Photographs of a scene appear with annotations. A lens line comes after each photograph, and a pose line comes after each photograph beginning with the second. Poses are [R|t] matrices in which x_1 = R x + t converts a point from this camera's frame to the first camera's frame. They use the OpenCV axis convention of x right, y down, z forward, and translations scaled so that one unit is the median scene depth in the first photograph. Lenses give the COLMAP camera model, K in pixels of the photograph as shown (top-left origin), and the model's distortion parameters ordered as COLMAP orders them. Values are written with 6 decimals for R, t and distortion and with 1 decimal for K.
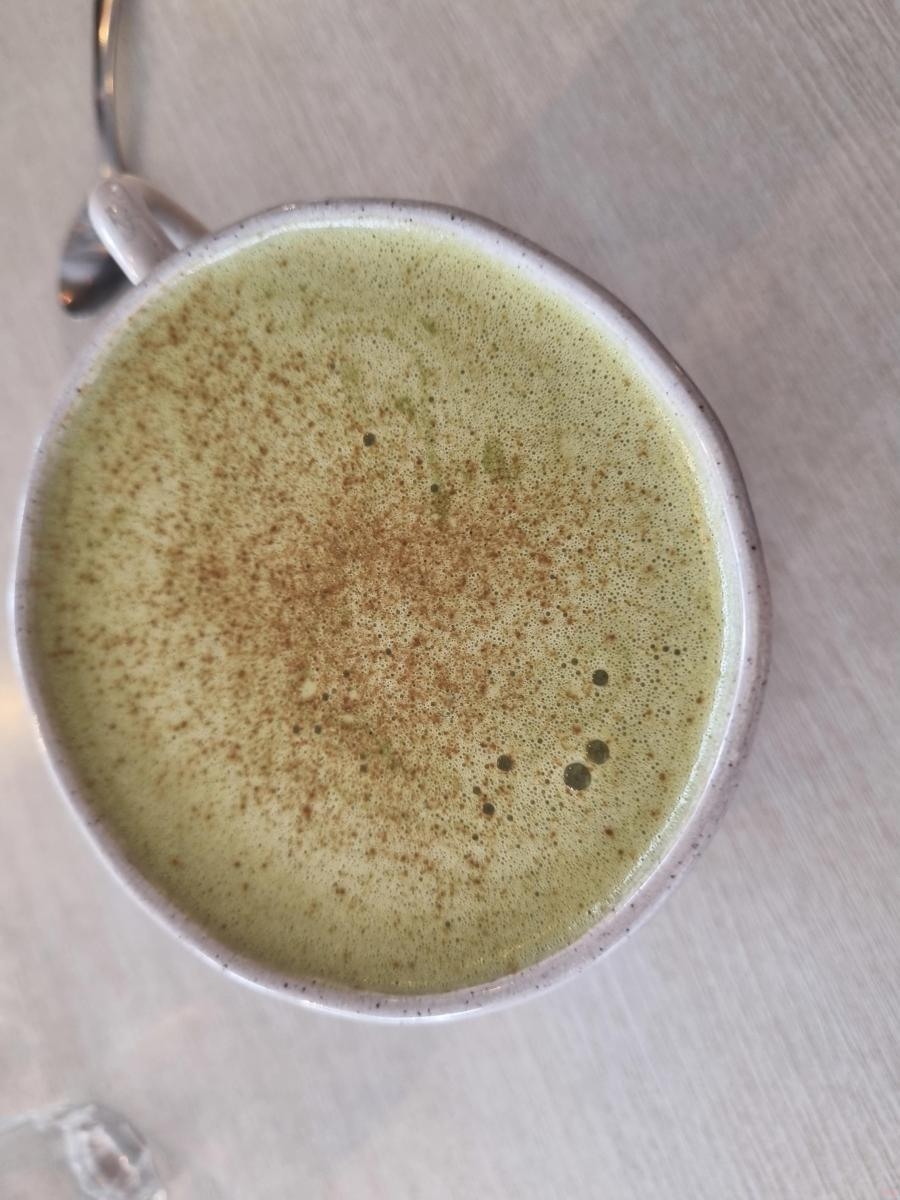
lens RADIAL K [[1001.2, 0, 450.0], [0, 1001.2, 600.0], [0, 0, 1]] dist [-0.042994, -0.003346]
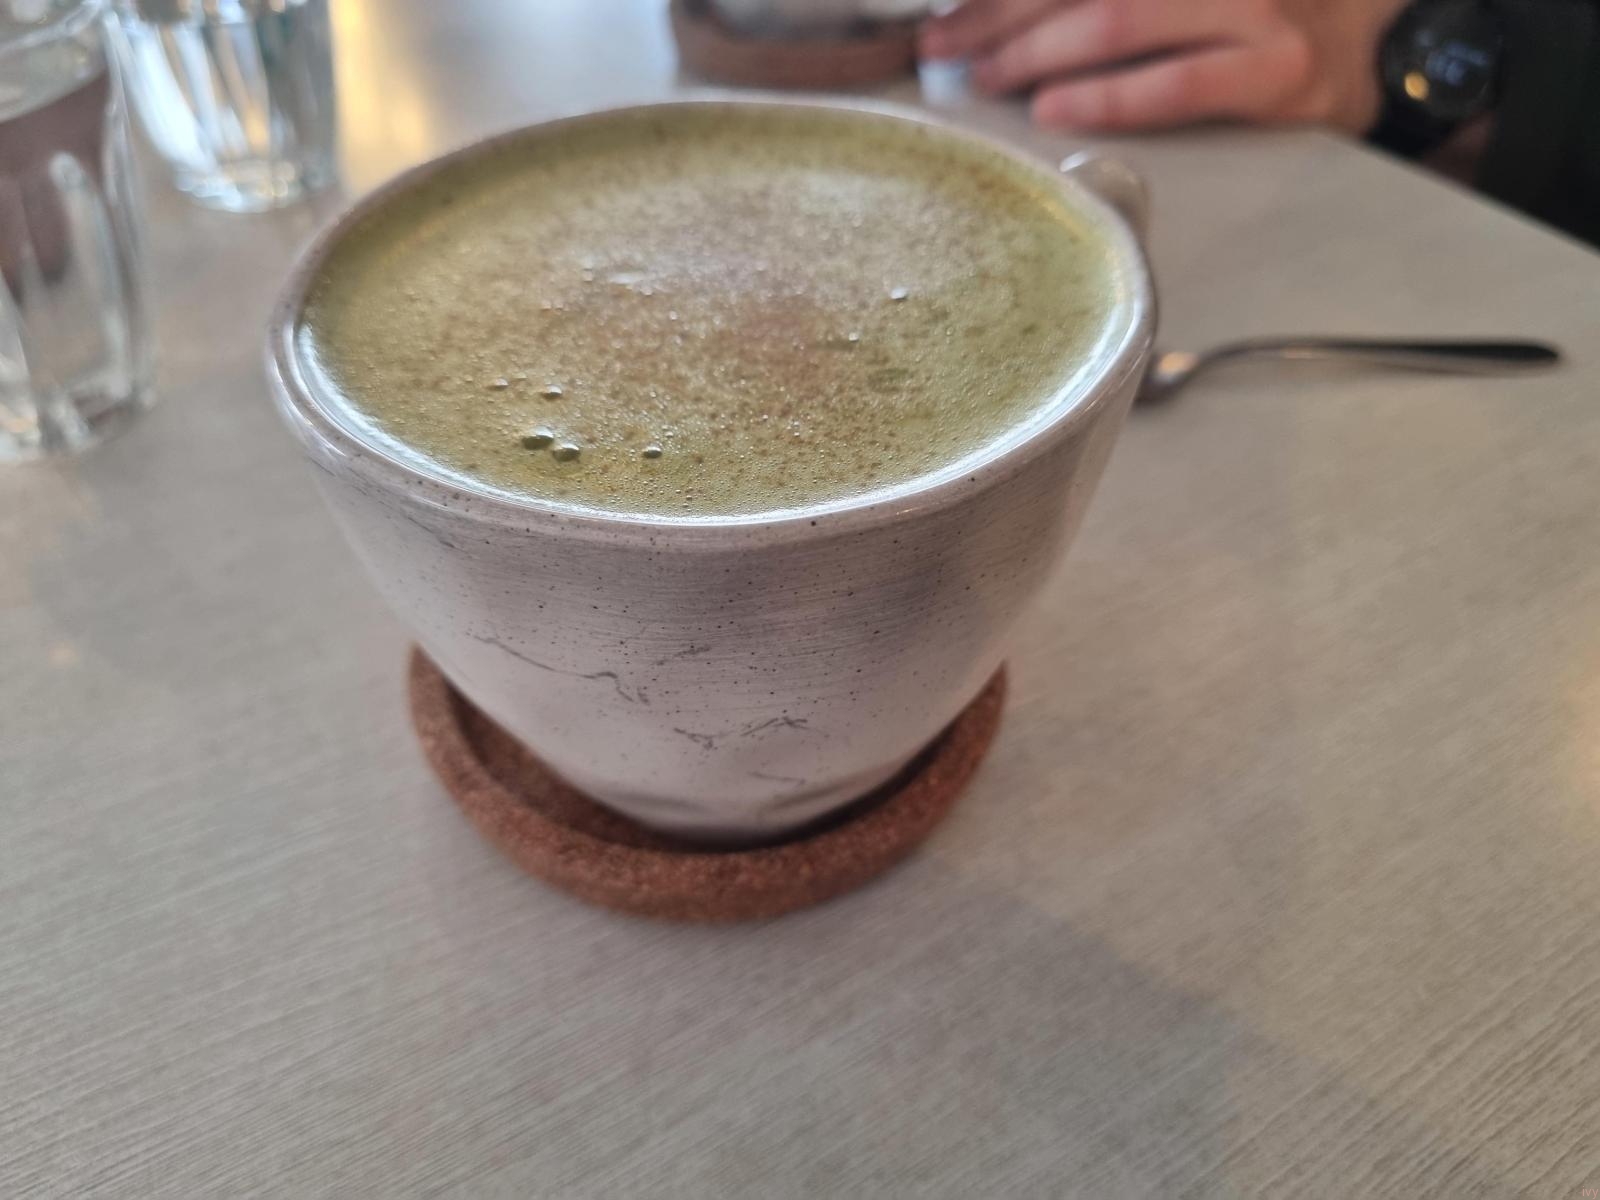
lens RADIAL K [[1334.9, 0, 800.0], [0, 1334.9, 600.0], [0, 0, 1]] dist [-0.042994, -0.003346]
pose [[0.081845, 0.883350, -0.461513, 0.509389], [-0.996312, 0.060541, -0.060810, 0.017773], [-0.025776, 0.464788, 0.885047, 0.024242]]
